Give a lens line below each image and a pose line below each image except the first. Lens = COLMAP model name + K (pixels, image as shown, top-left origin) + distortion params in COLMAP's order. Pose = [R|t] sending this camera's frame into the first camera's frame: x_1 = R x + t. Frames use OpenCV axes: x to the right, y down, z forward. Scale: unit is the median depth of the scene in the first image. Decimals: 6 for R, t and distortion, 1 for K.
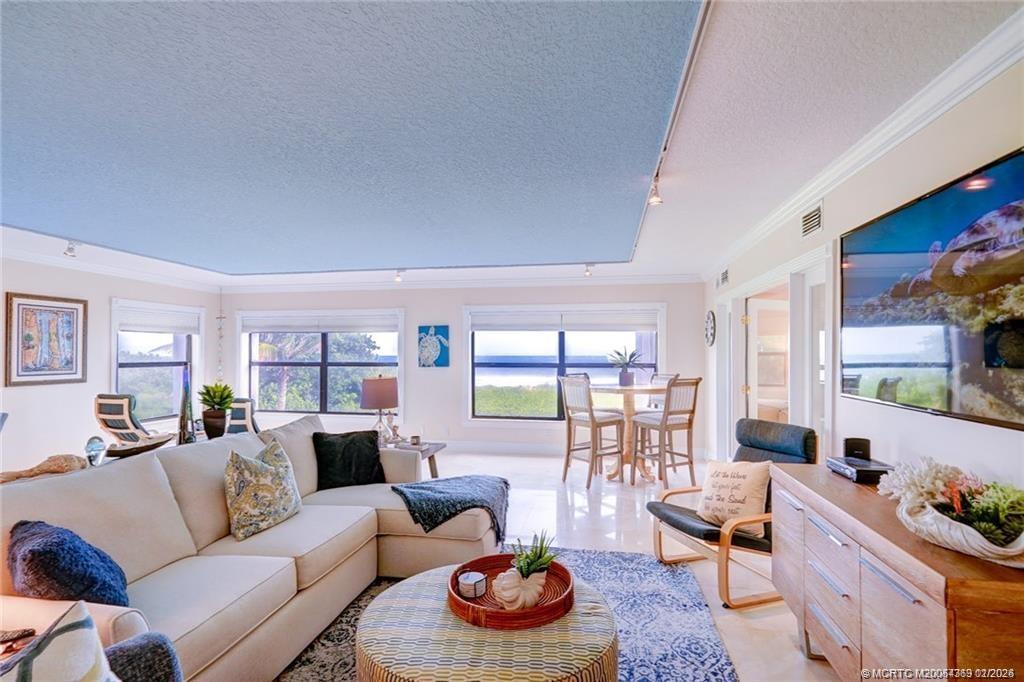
lens RADIAL K [[506.0, 0, 510.6], [0, 506.0, 348.1], [0, 0, 1]] dist [-0.002881, -0.000800]
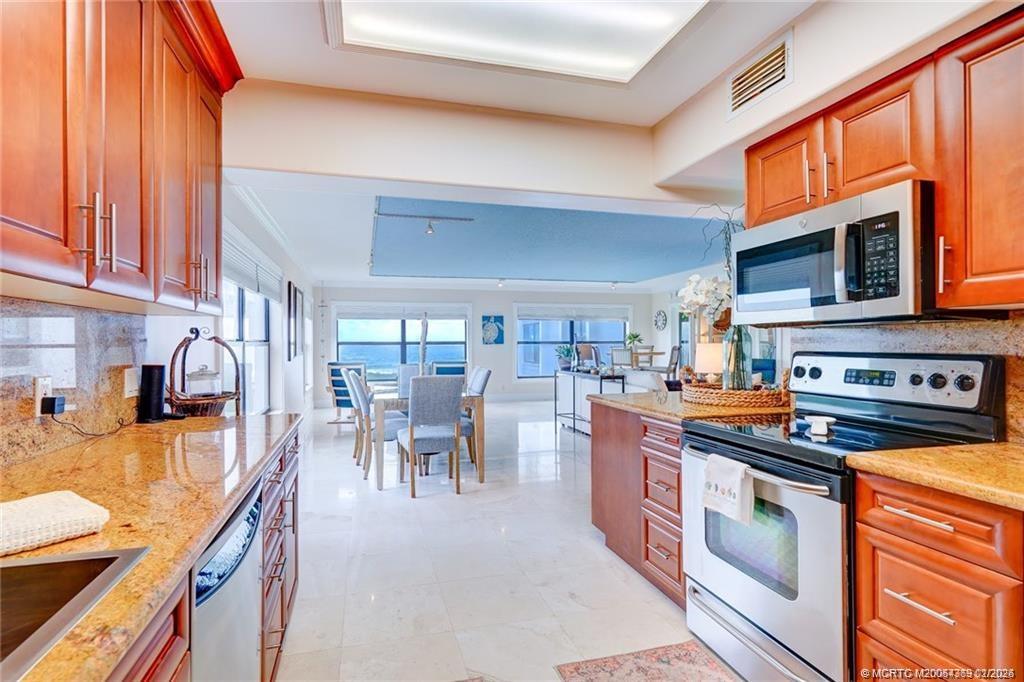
lens RADIAL K [[506.0, 0, 514.2], [0, 506.0, 337.6], [0, 0, 1]] dist [-0.002881, -0.000800]
pose [[0.897664, -0.003647, 0.440665, -0.882495], [-0.002406, 0.999910, 0.013178, -0.001150], [-0.440674, -0.012890, 0.897575, -0.408402]]
